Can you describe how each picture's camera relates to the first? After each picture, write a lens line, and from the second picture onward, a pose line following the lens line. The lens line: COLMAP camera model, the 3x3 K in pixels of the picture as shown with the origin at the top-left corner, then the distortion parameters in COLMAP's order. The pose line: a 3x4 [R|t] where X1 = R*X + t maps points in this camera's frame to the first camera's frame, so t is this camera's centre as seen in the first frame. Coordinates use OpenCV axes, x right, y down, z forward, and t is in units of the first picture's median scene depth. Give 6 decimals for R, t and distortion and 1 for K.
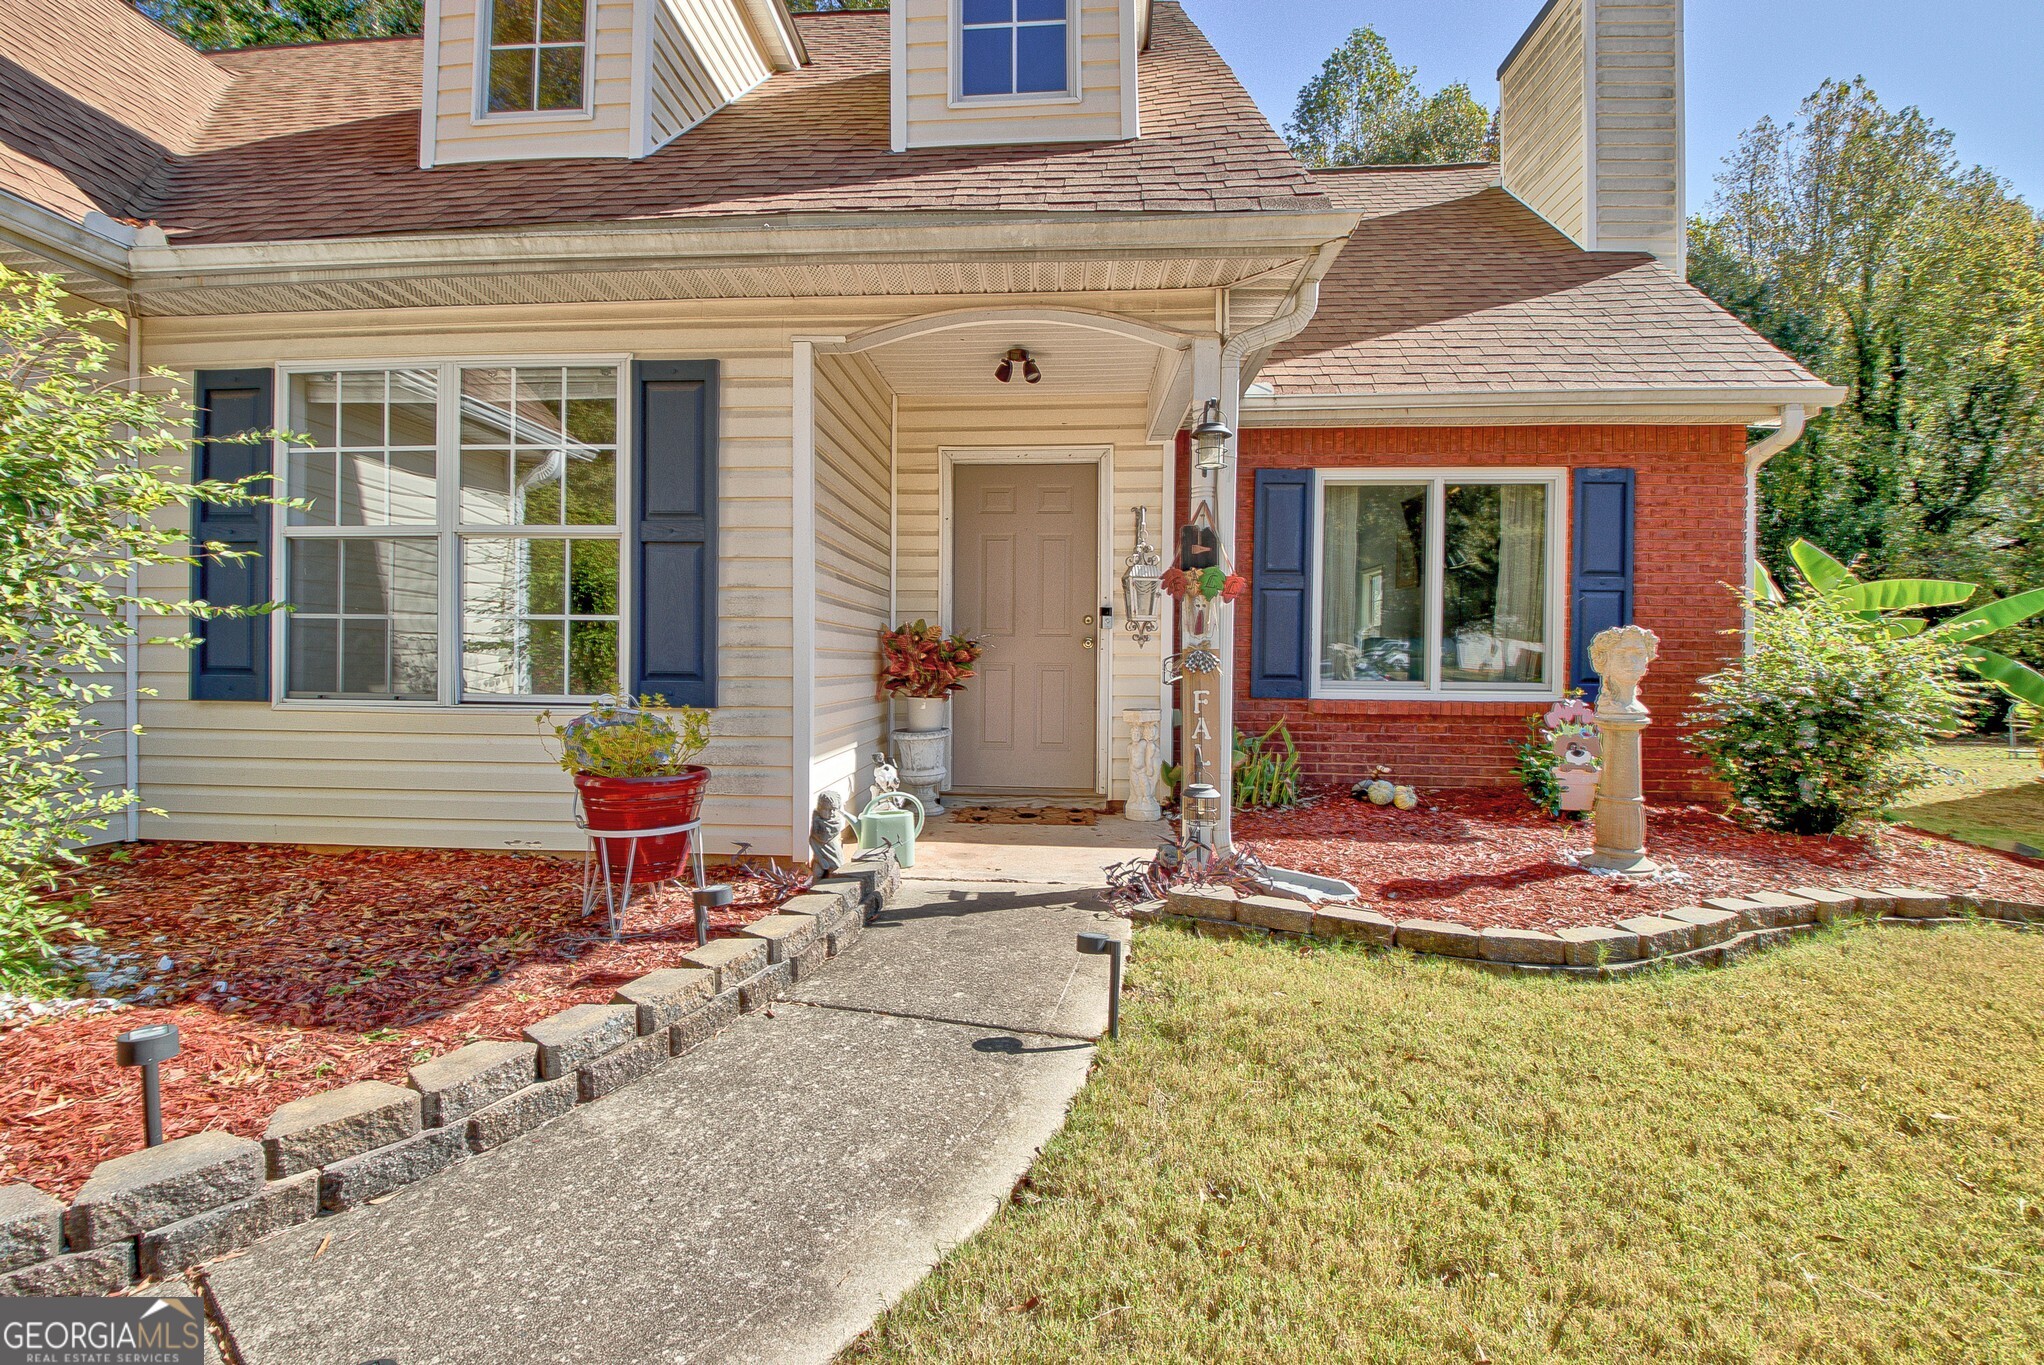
lens RADIAL K [[931.1, 0, 981.1], [0, 931.1, 679.1], [0, 0, 1]] dist [-0.000381, -0.015545]
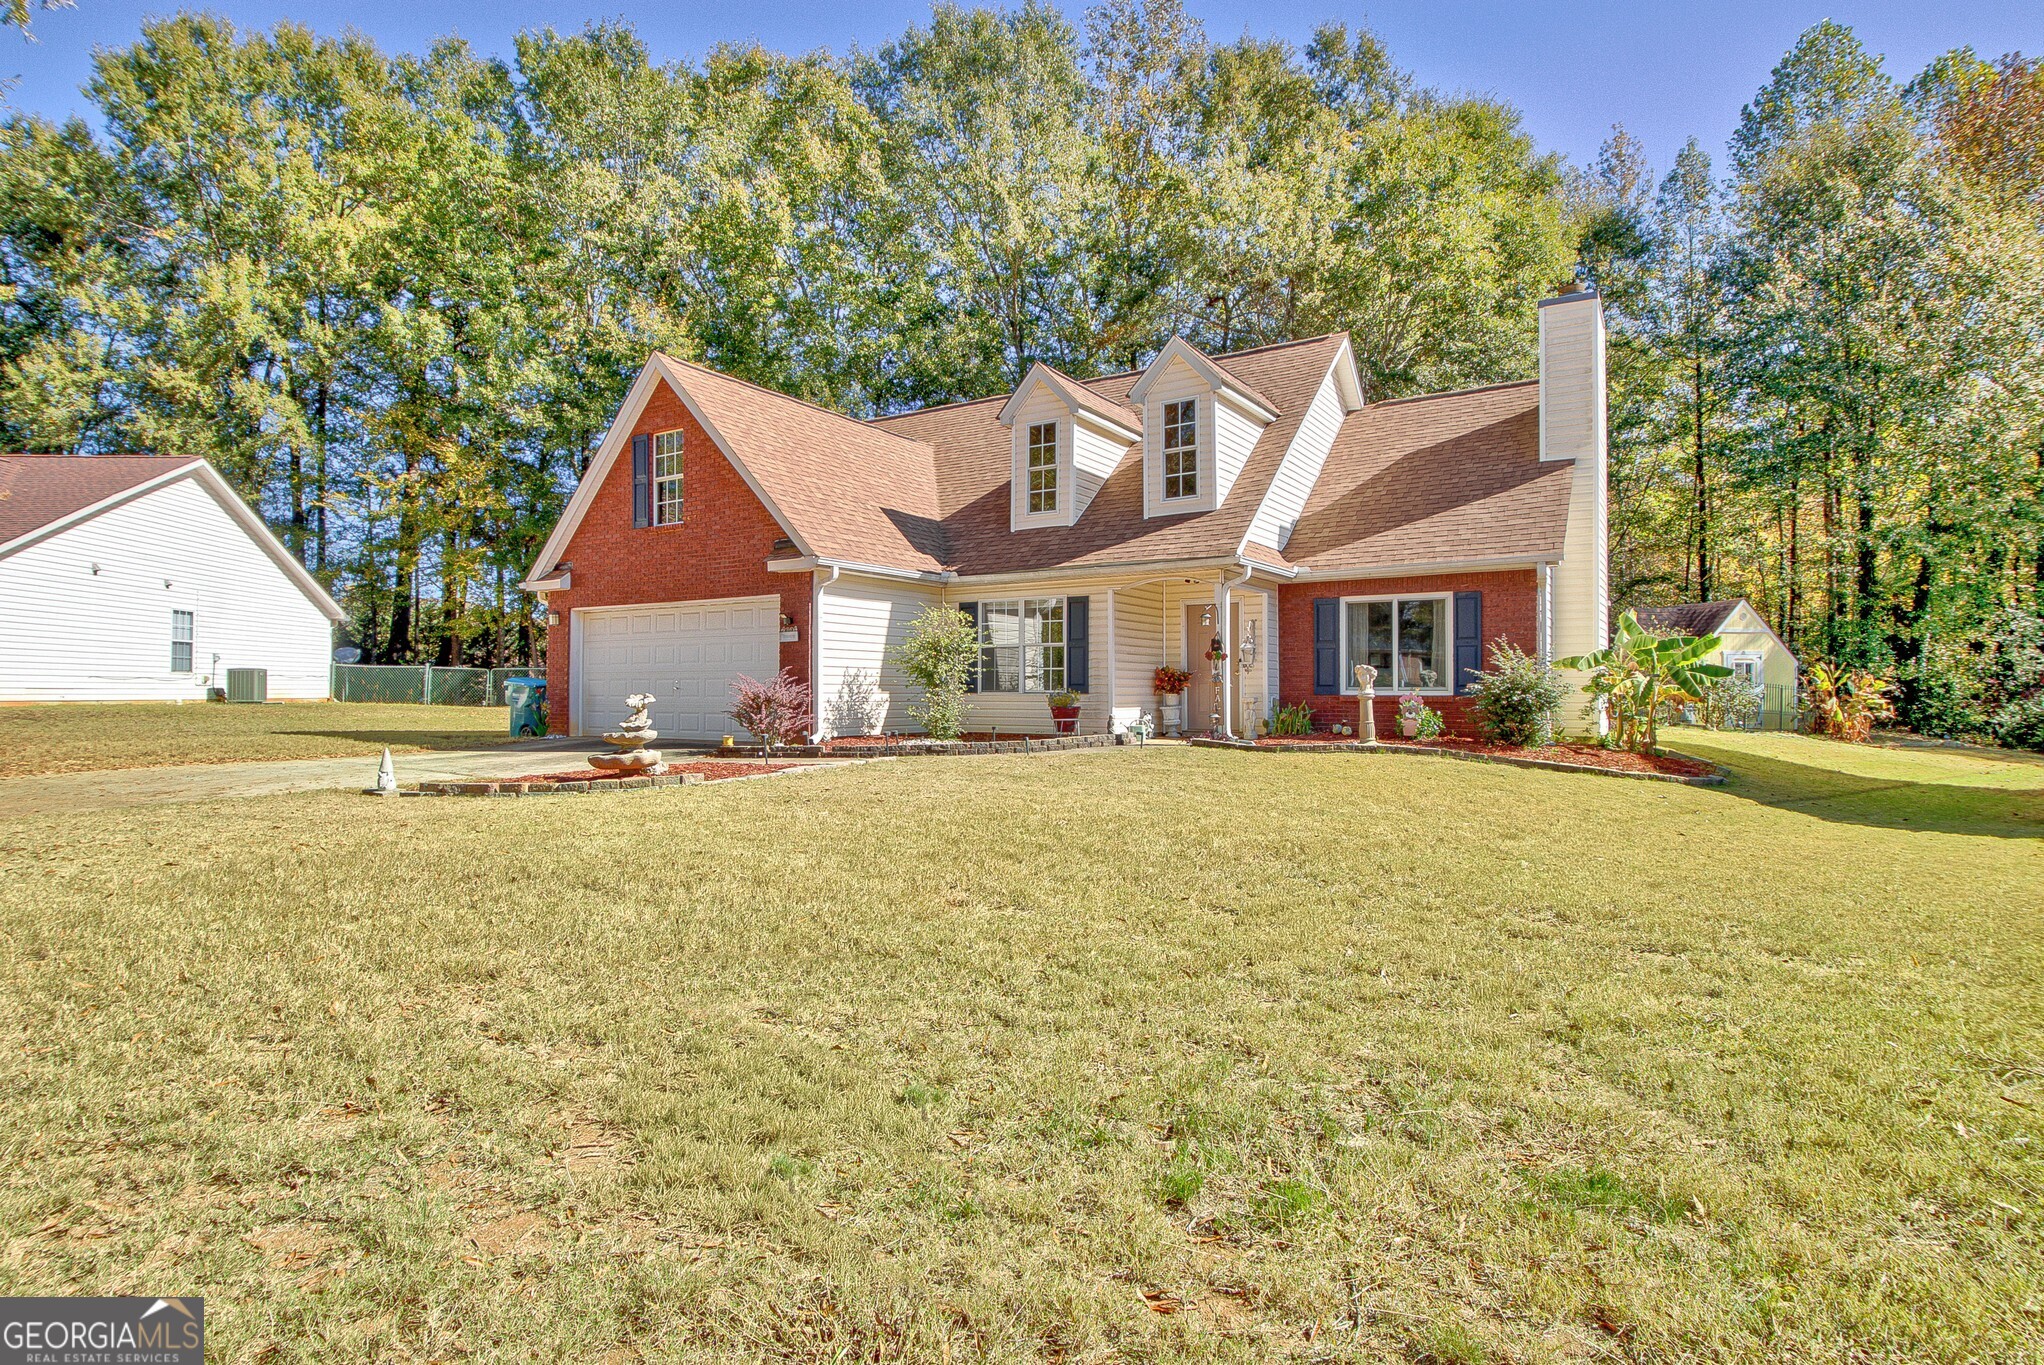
lens RADIAL K [[950.5, 0, 1022.0], [0, 950.5, 682.5], [0, 0, 1]] dist [0.002882, -0.016839]
pose [[0.887801, -0.011022, -0.460095, 0.833611], [-0.001363, 0.999646, -0.026577, 0.062050], [0.460225, 0.024223, 0.887472, -1.680730]]
